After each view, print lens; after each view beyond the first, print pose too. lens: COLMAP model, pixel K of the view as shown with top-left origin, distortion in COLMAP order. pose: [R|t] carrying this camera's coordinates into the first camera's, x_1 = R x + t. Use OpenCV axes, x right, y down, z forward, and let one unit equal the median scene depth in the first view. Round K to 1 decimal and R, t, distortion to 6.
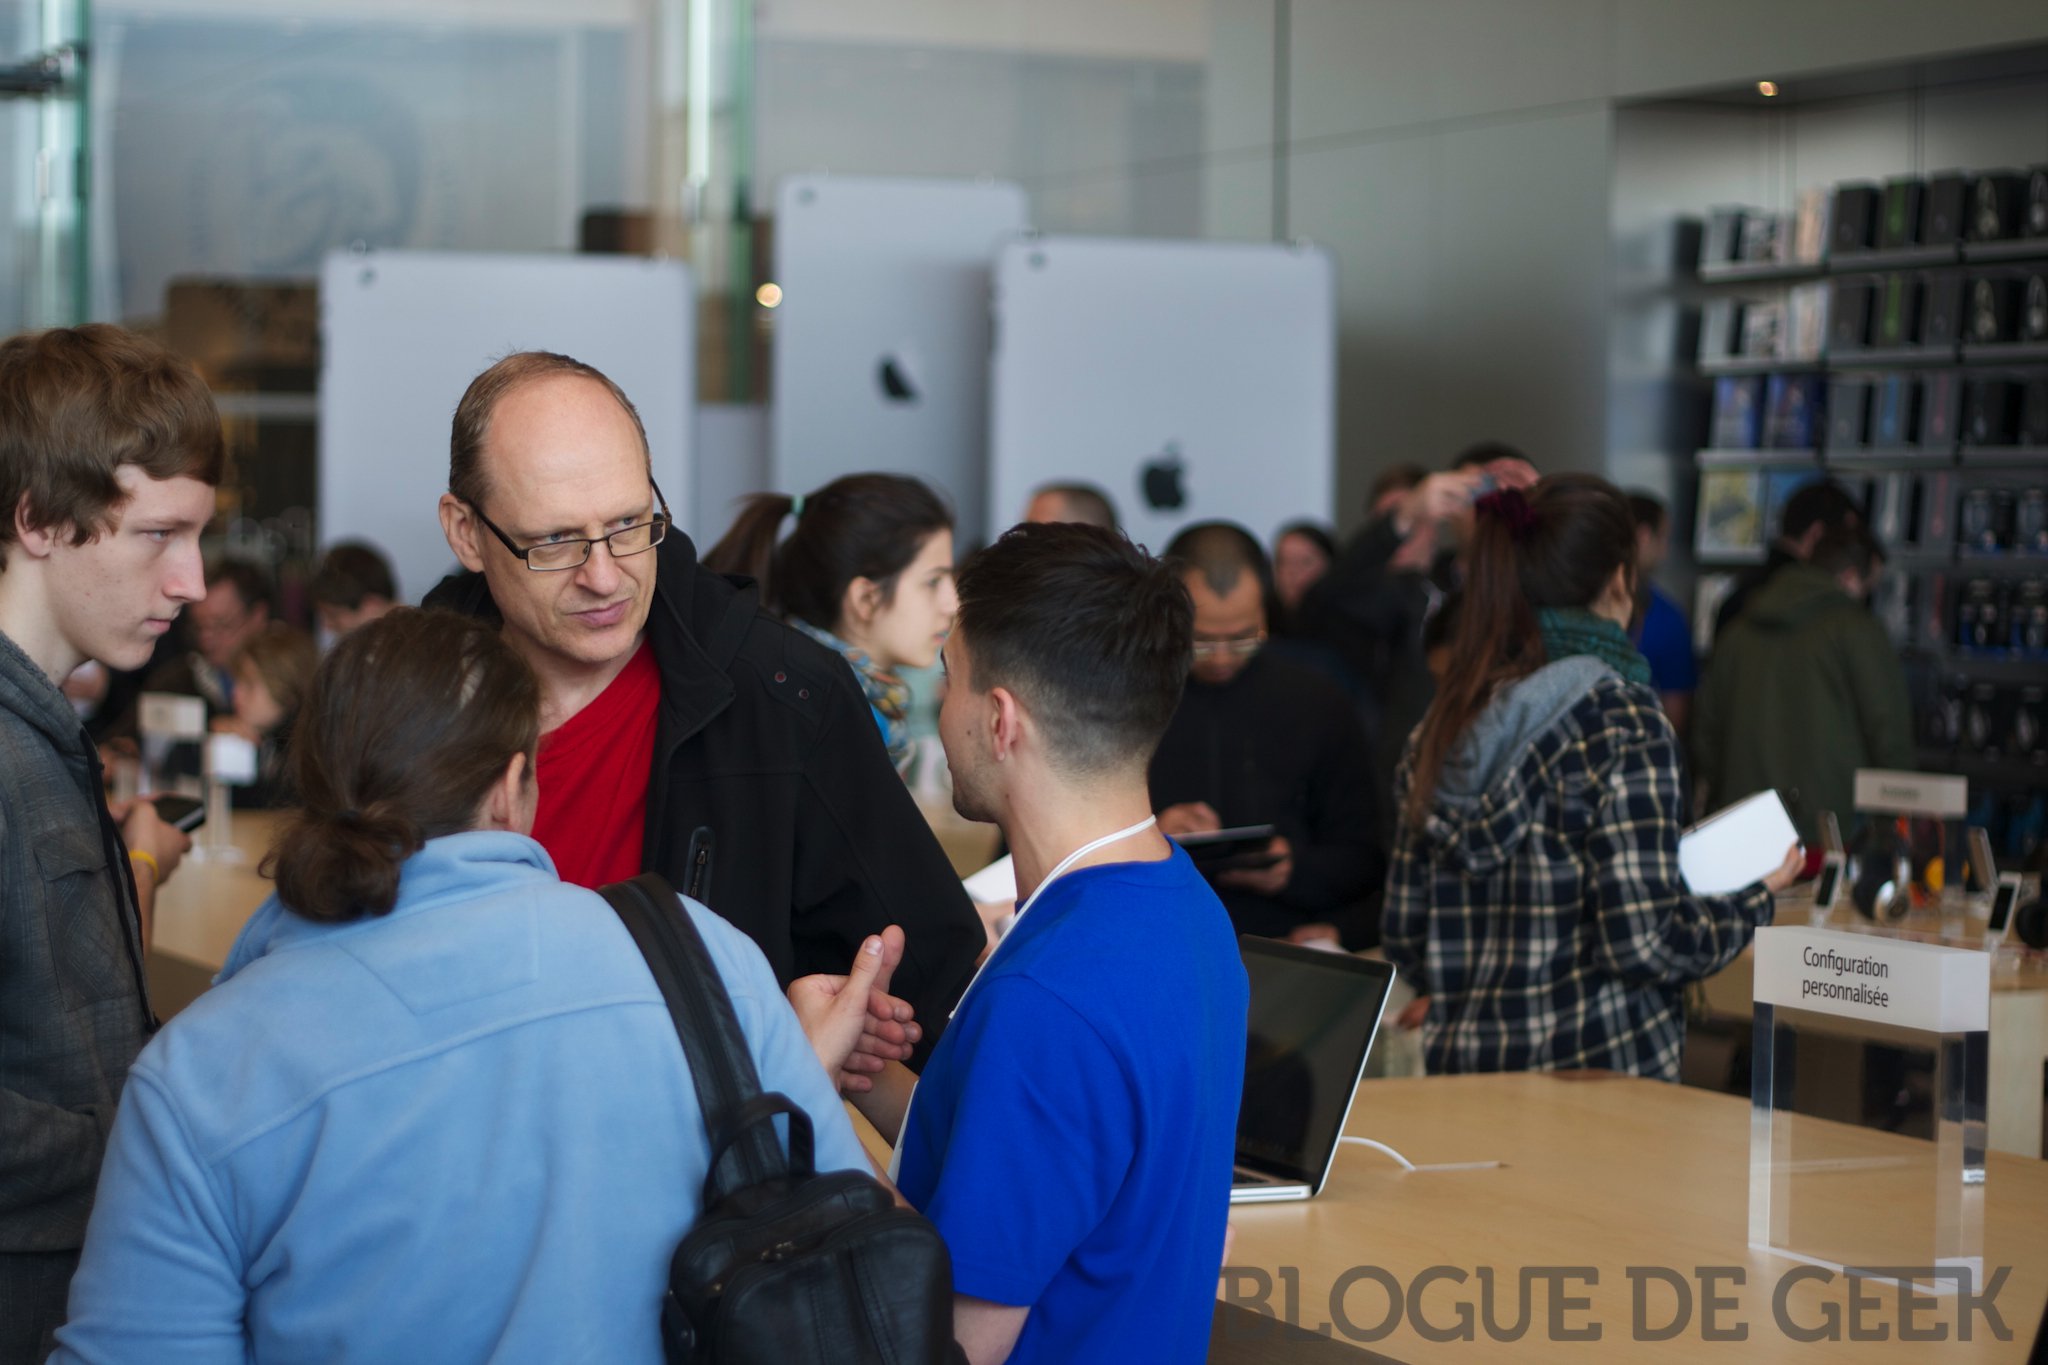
lens RADIAL K [[4791.6, 0, 981.6], [0, 4791.6, 684.3], [0, 0, 1]] dist [-0.051616, -0.154156]
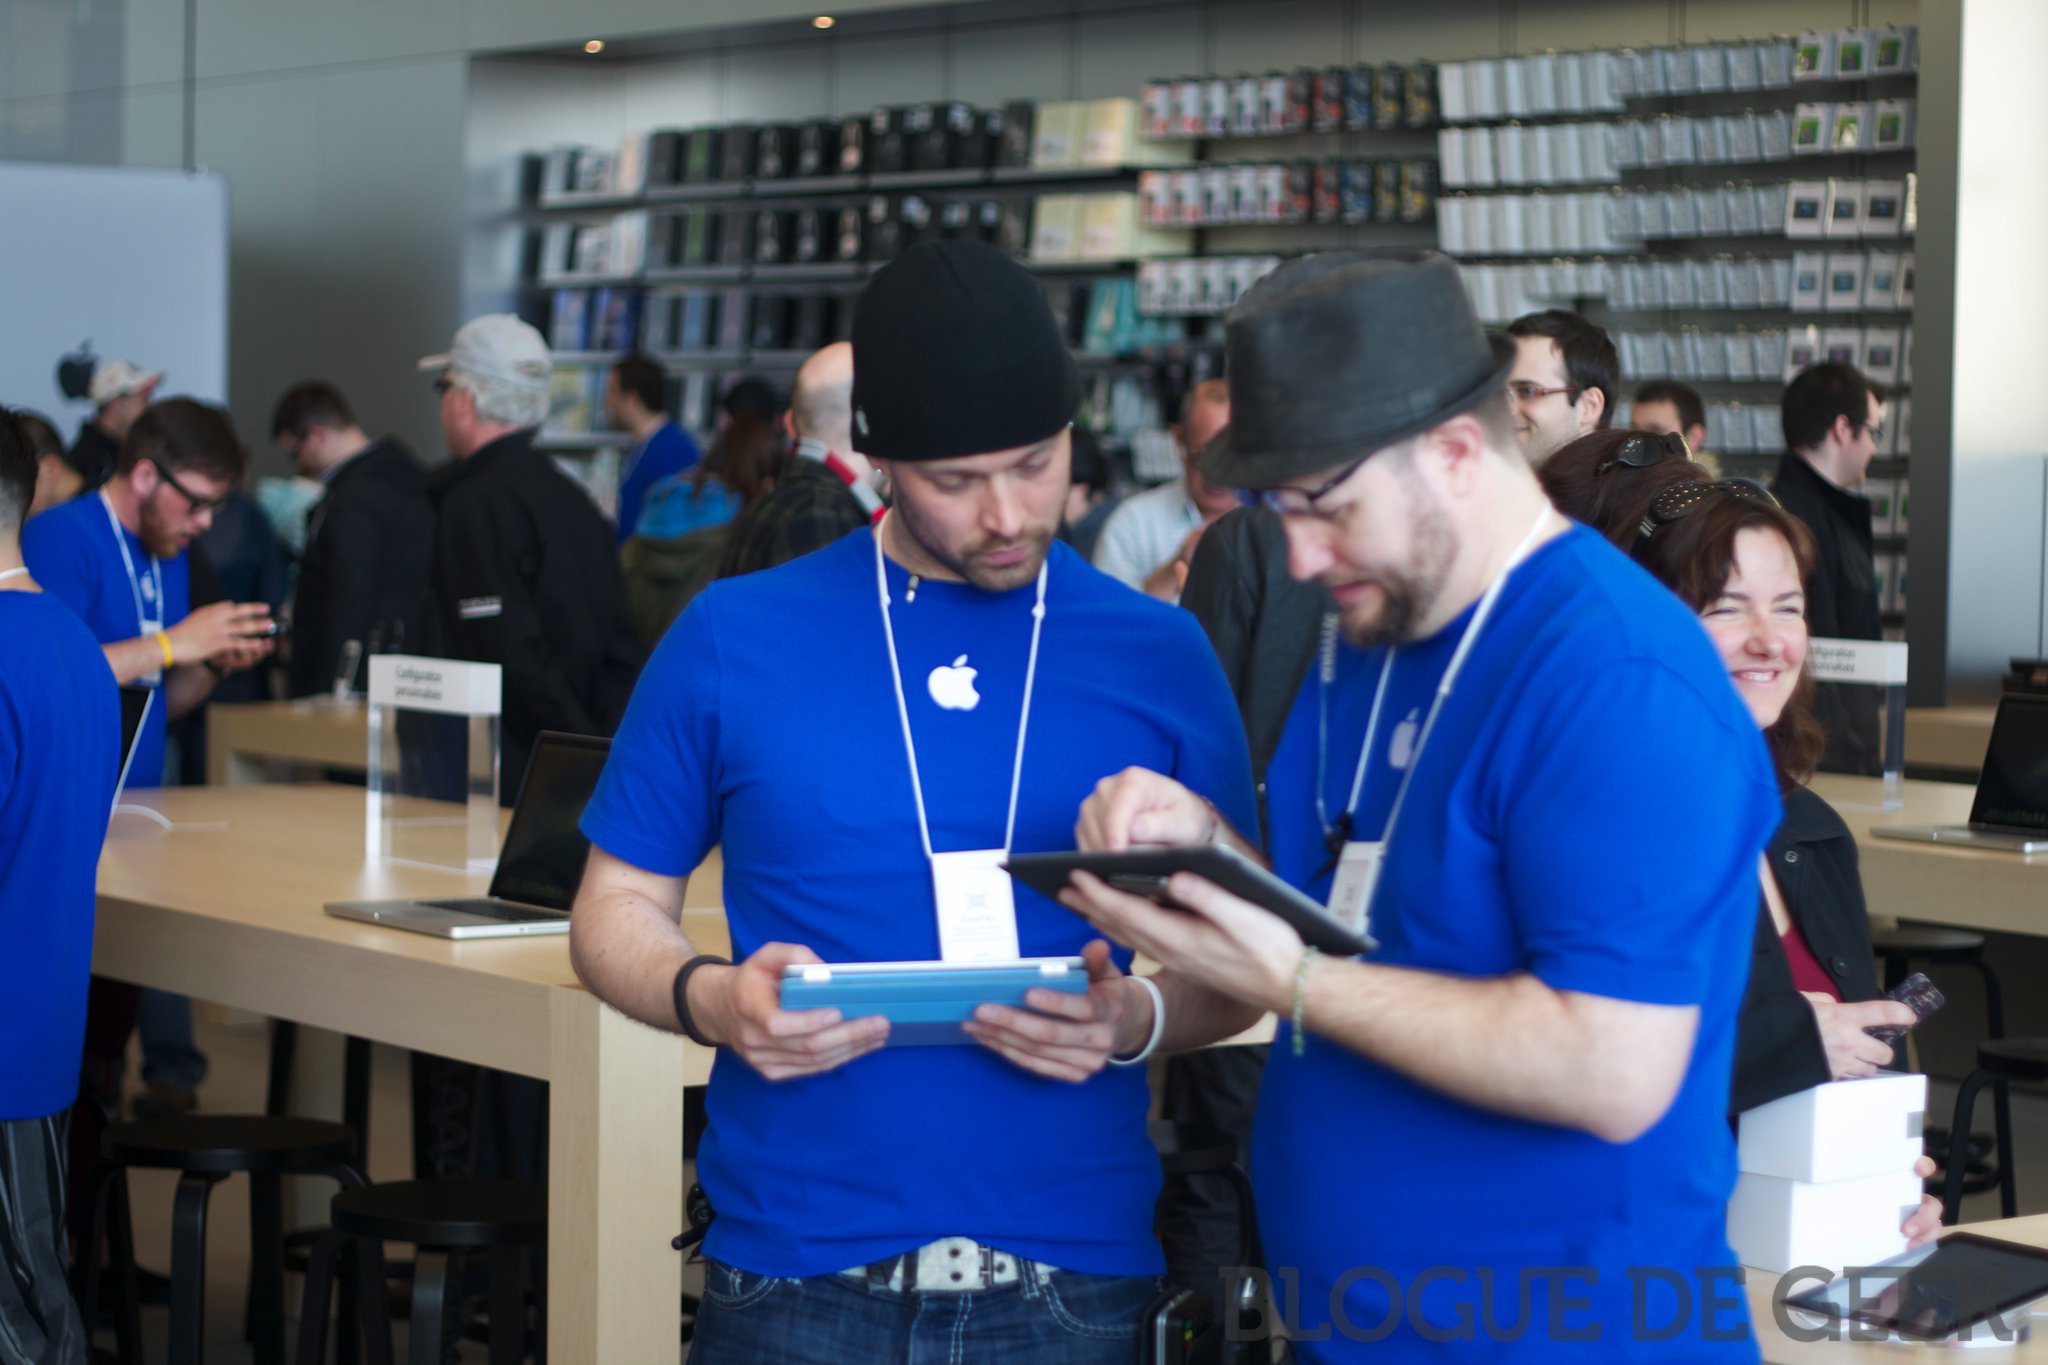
lens RADIAL K [[4791.6, 0, 981.6], [0, 4791.6, 684.3], [0, 0, 1]] dist [-0.051616, -0.154156]
pose [[0.977891, -0.002897, 0.209095, 0.009342], [-0.001540, 0.999777, 0.021052, 0.008409], [-0.209109, -0.020908, 0.977669, -0.182701]]
